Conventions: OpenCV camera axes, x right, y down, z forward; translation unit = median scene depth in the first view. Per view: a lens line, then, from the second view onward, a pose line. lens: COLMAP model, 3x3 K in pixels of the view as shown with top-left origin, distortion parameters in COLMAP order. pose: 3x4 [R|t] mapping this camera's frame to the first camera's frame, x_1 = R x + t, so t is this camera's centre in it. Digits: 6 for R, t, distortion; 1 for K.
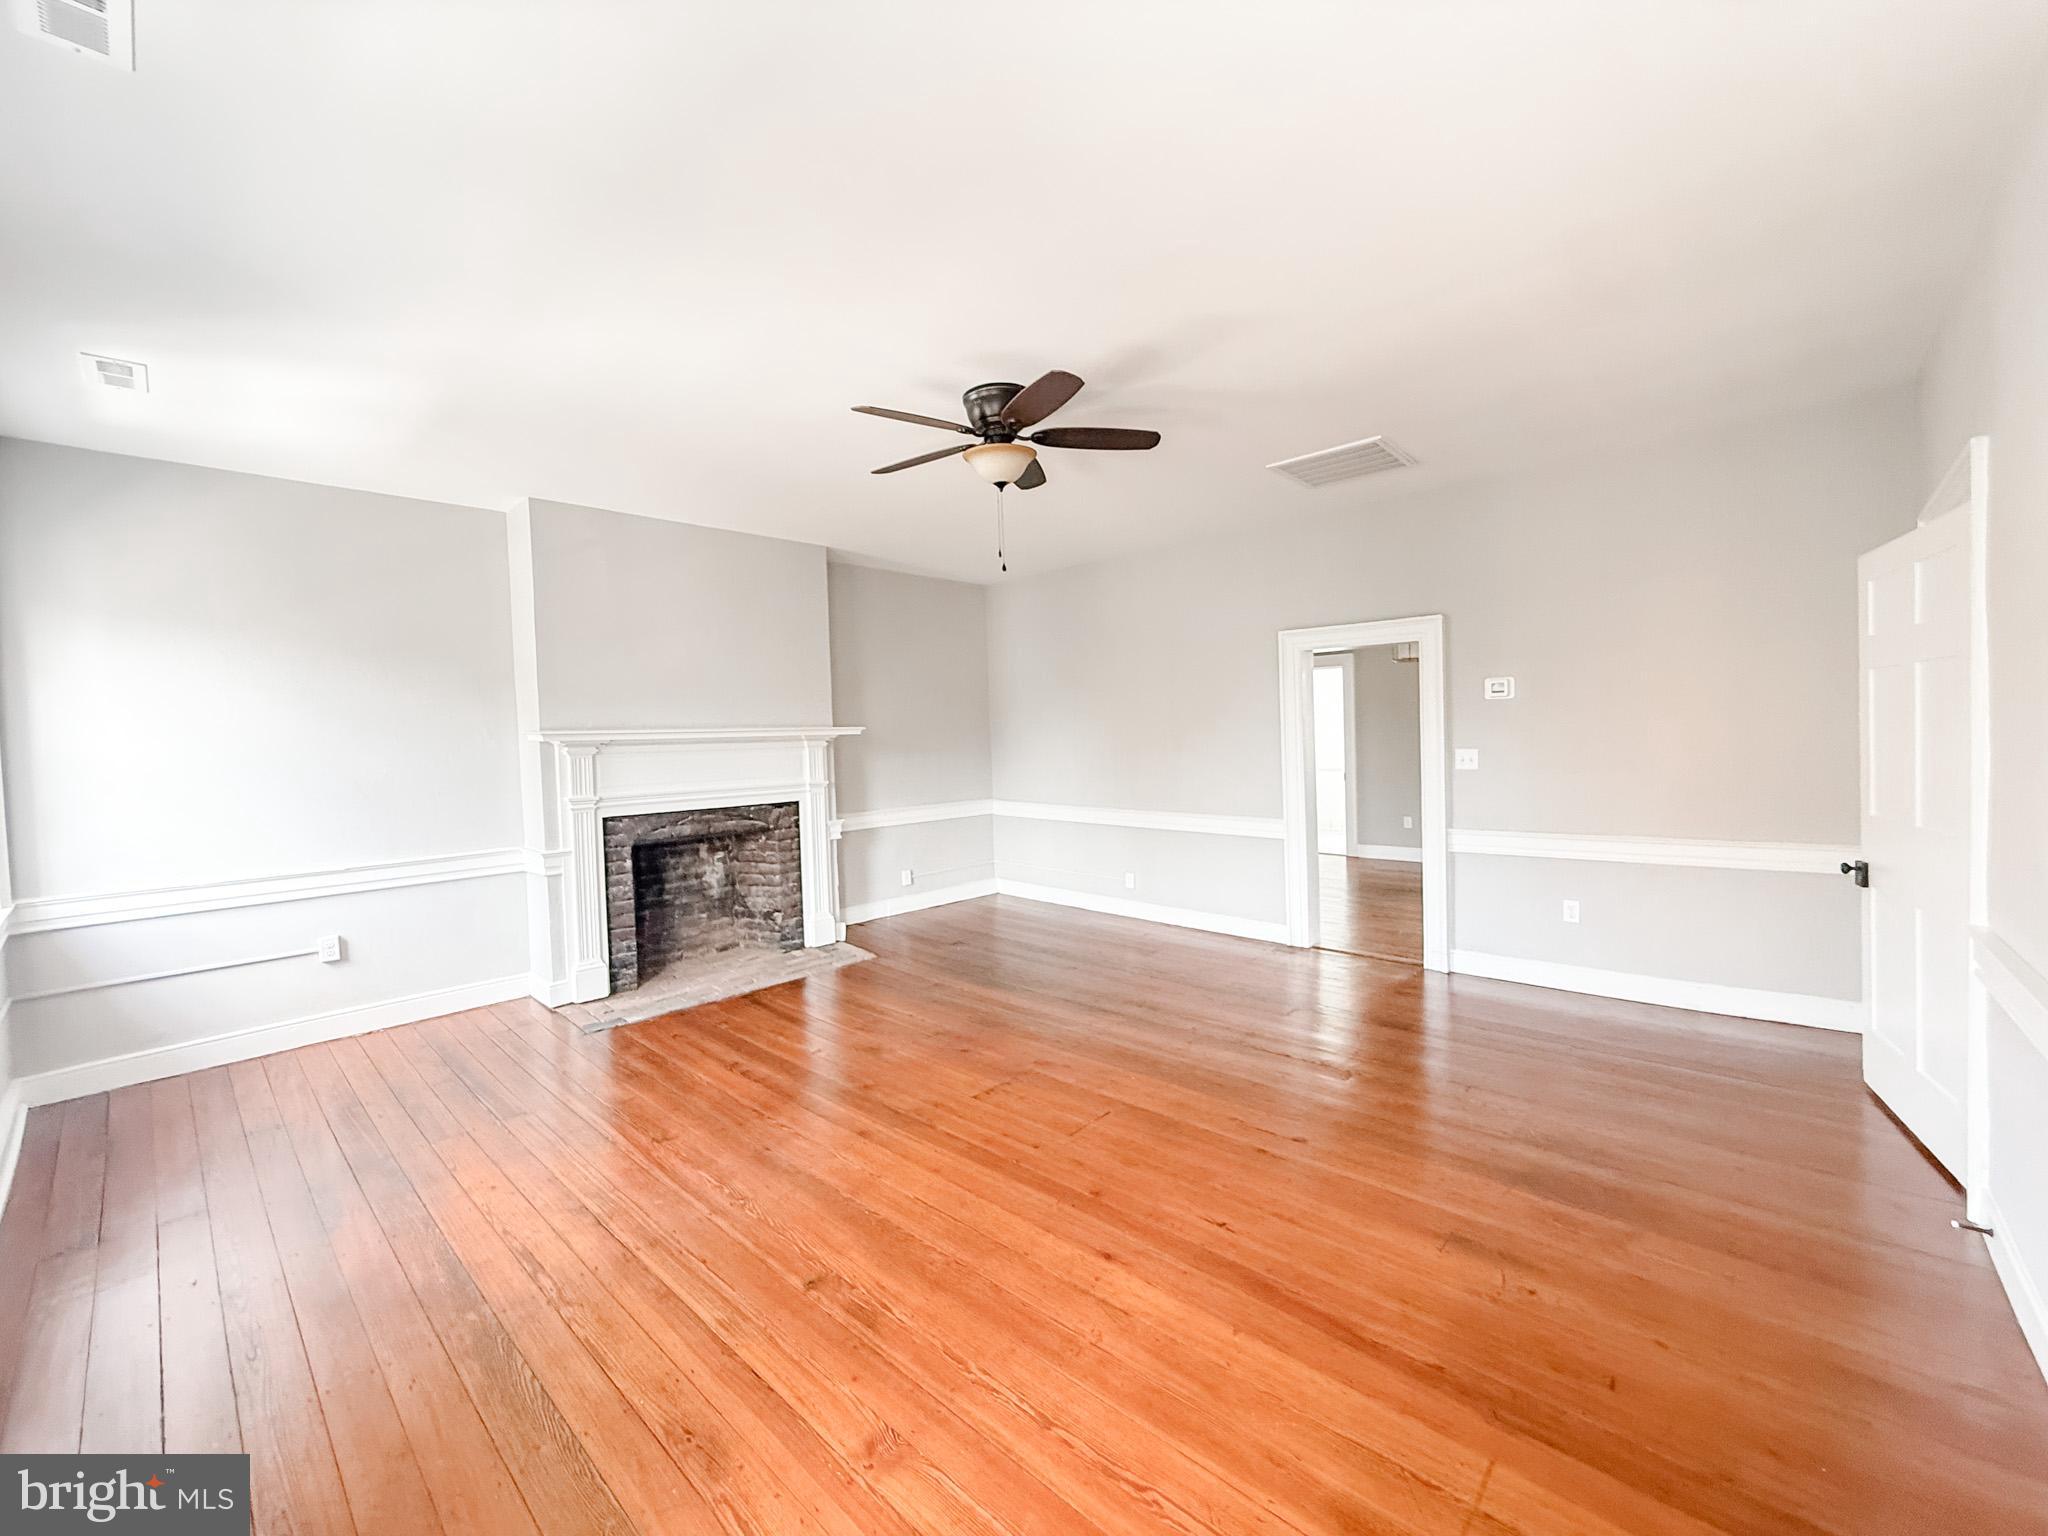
lens RADIAL K [[826.9, 0, 1013.8], [0, 826.9, 766.9], [0, 0, 1]] dist [-0.016109, -0.000208]
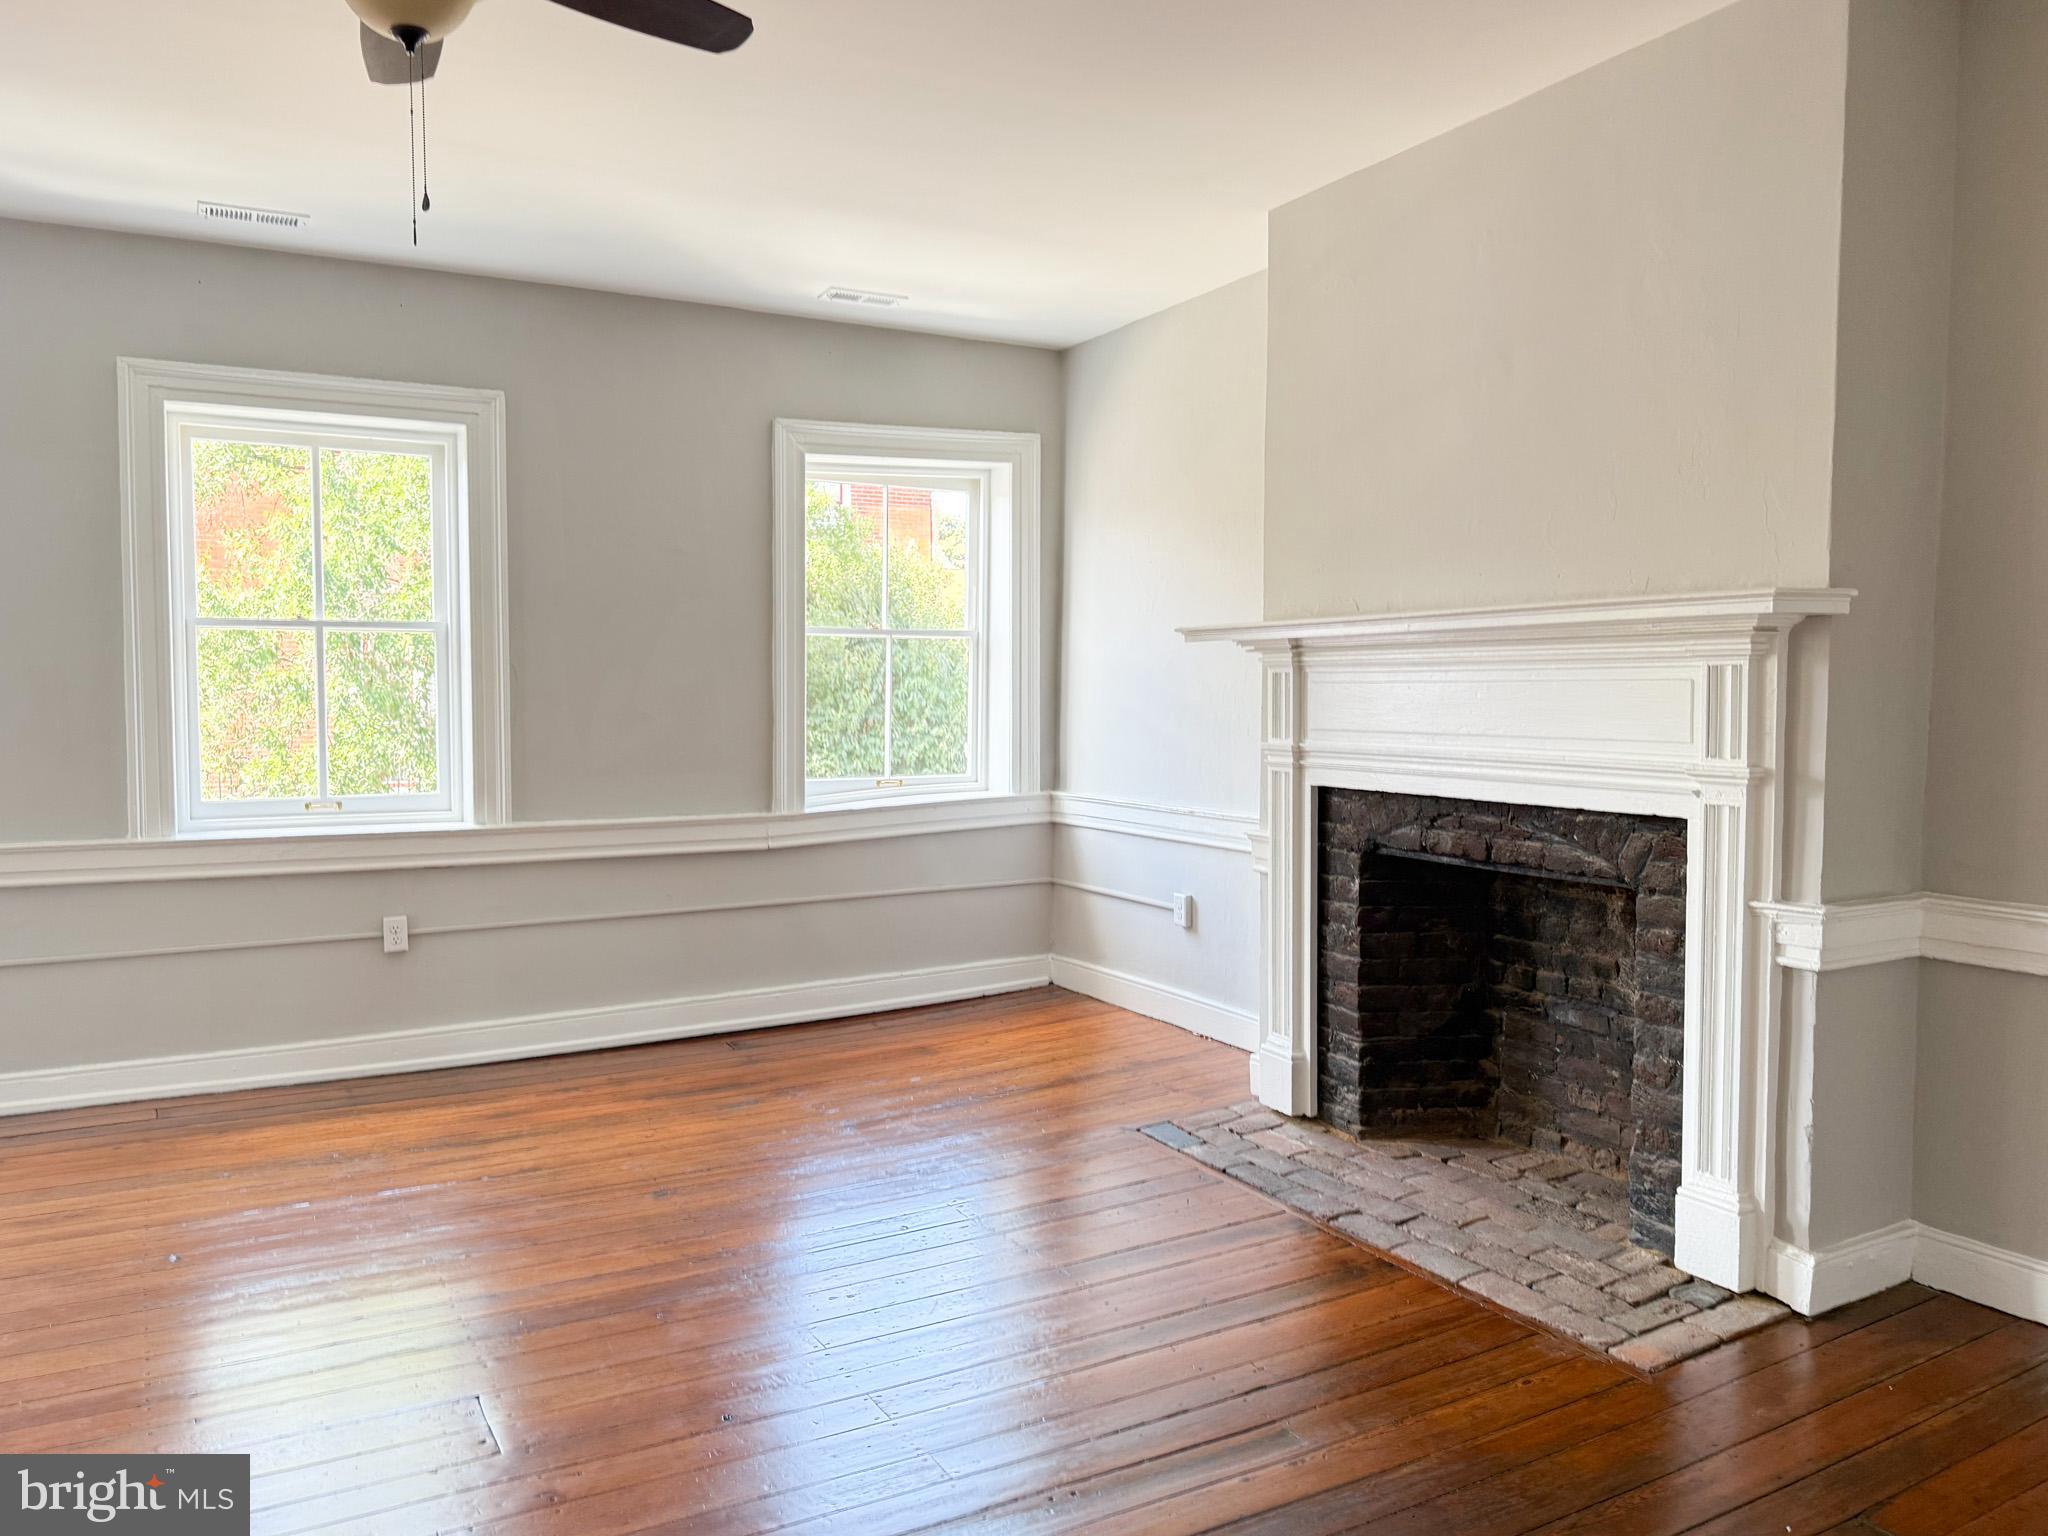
lens RADIAL K [[1505.1, 0, 1102.5], [0, 1505.1, 780.5], [0, 0, 1]] dist [-0.011336, -0.022635]
pose [[-0.272515, 0.082309, -0.958624, 0.388084], [-0.033439, 0.994922, 0.094932, -0.024383], [0.961570, 0.057926, -0.268379, 0.947739]]
